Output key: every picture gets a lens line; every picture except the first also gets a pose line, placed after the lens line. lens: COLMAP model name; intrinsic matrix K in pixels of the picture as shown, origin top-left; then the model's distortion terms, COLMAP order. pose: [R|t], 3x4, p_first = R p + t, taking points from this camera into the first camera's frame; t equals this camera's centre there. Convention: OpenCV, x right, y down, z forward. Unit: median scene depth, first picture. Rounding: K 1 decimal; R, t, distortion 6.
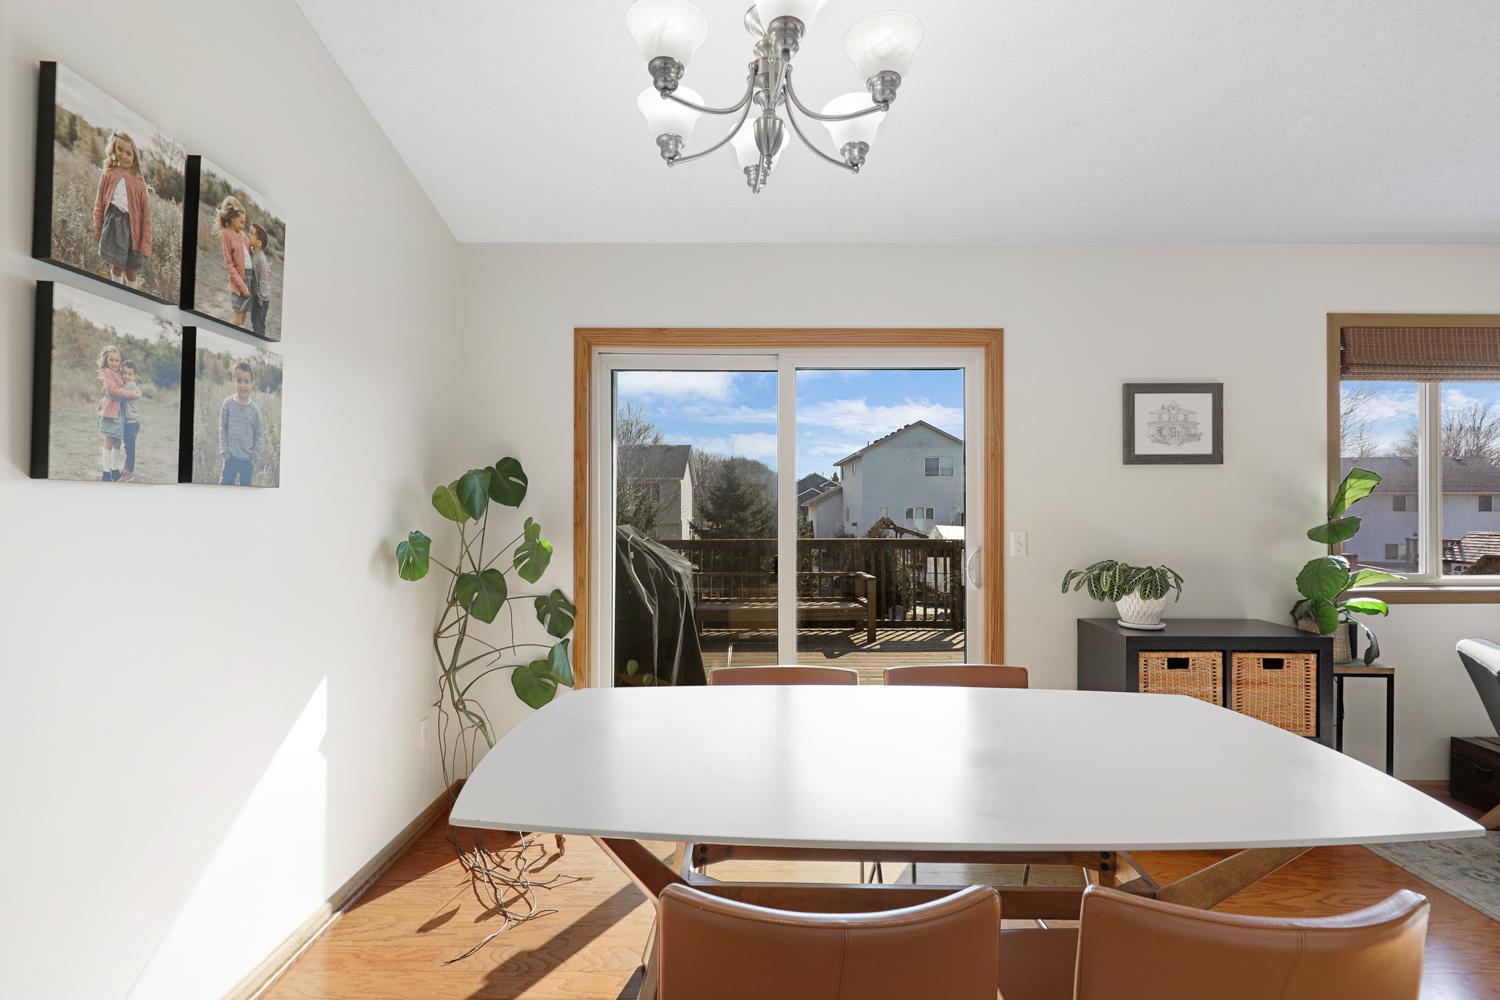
lens RADIAL K [[684.1, 0, 750.0], [0, 684.1, 500.0], [0, 0, 1]] dist [-0.001296, -0.000869]
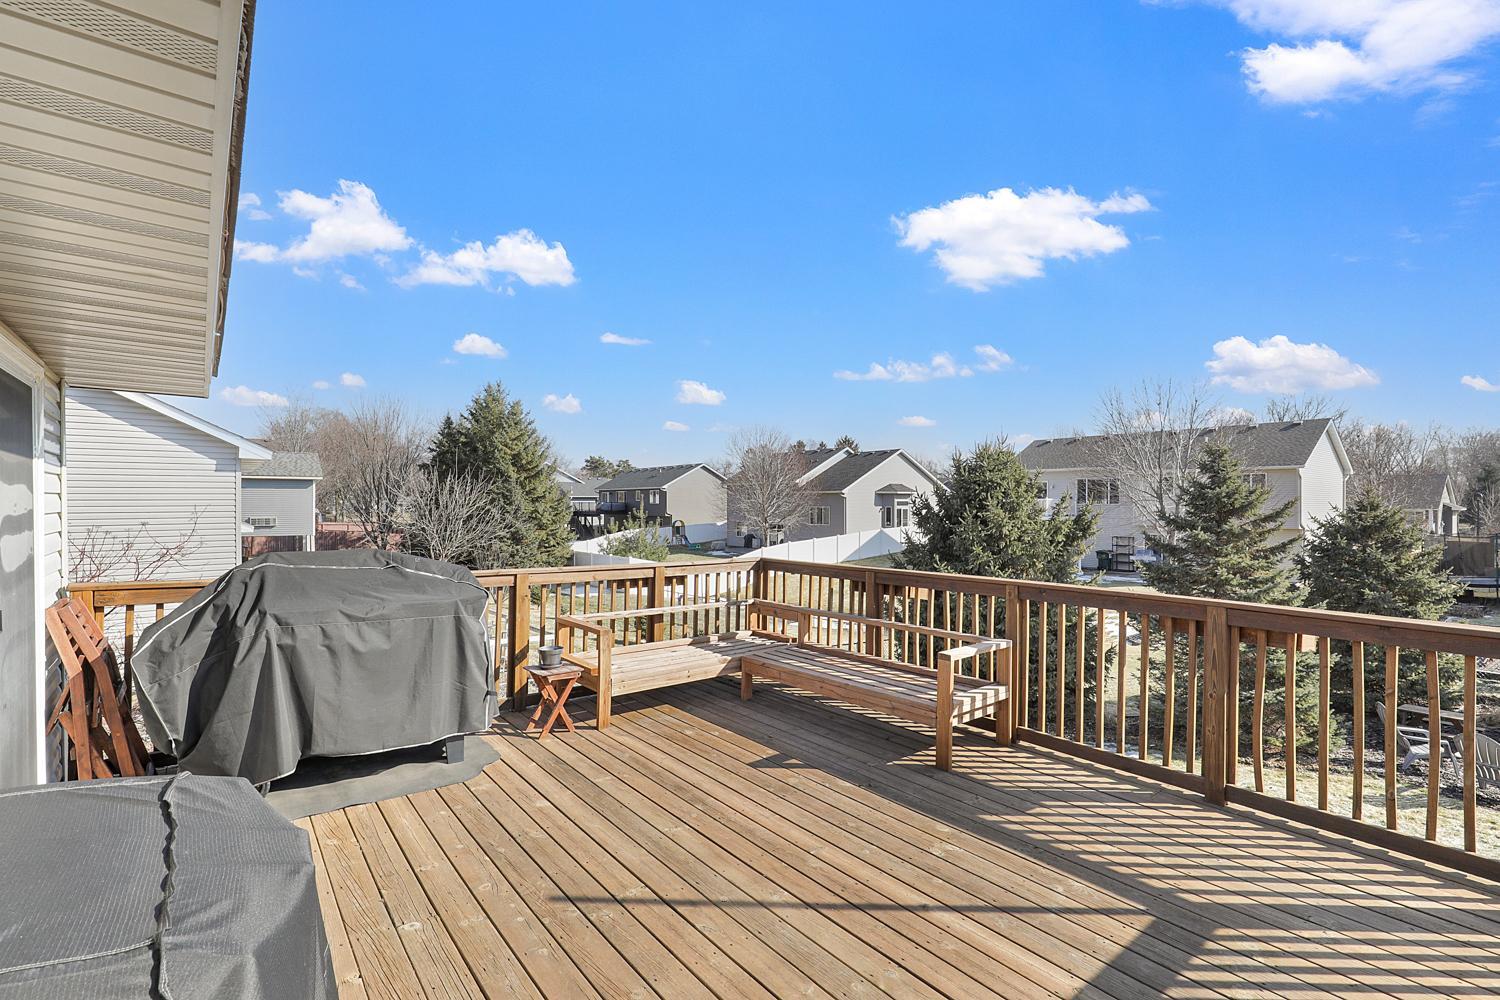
lens RADIAL K [[684.1, 0, 750.0], [0, 684.1, 500.0], [0, 0, 1]] dist [-0.001296, -0.000869]
pose [[0.626344, -0.001426, -0.779545, 1.448870], [0.006897, 0.999969, 0.003712, -0.042569], [0.779516, -0.007702, 0.626335, 1.514975]]
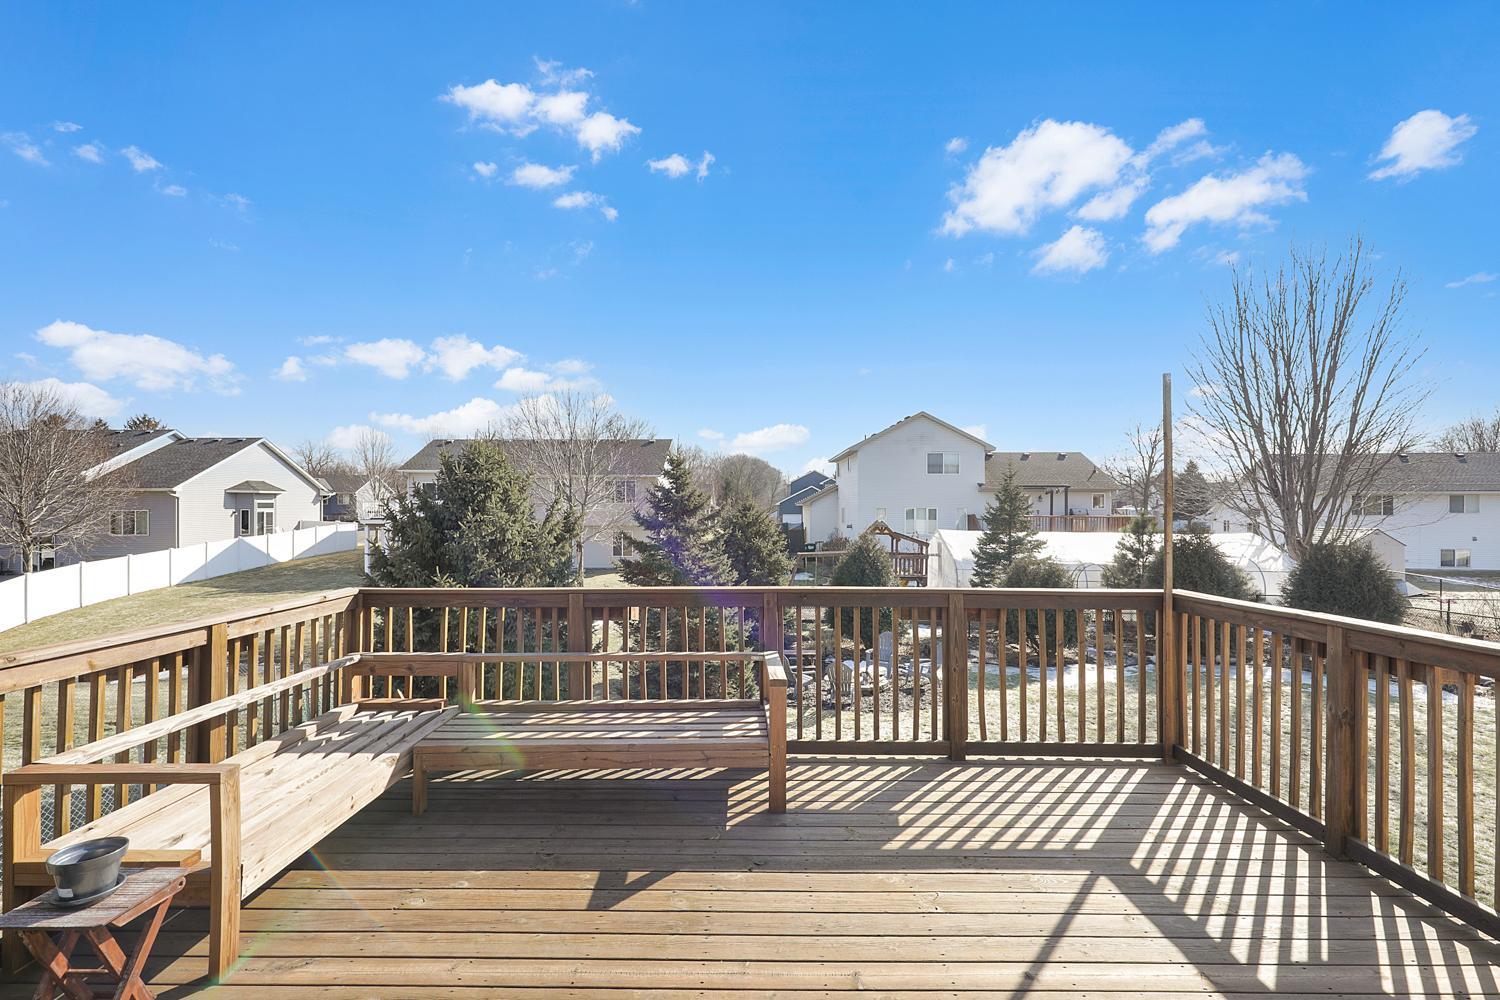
lens RADIAL K [[684.1, 0, 750.0], [0, 684.1, 500.0], [0, 0, 1]] dist [-0.001296, -0.000869]
pose [[0.999972, 0.001096, -0.007376, 0.441802], [-0.001065, 0.999990, 0.004244, -0.044826], [0.007380, -0.004236, 0.999964, 1.473998]]
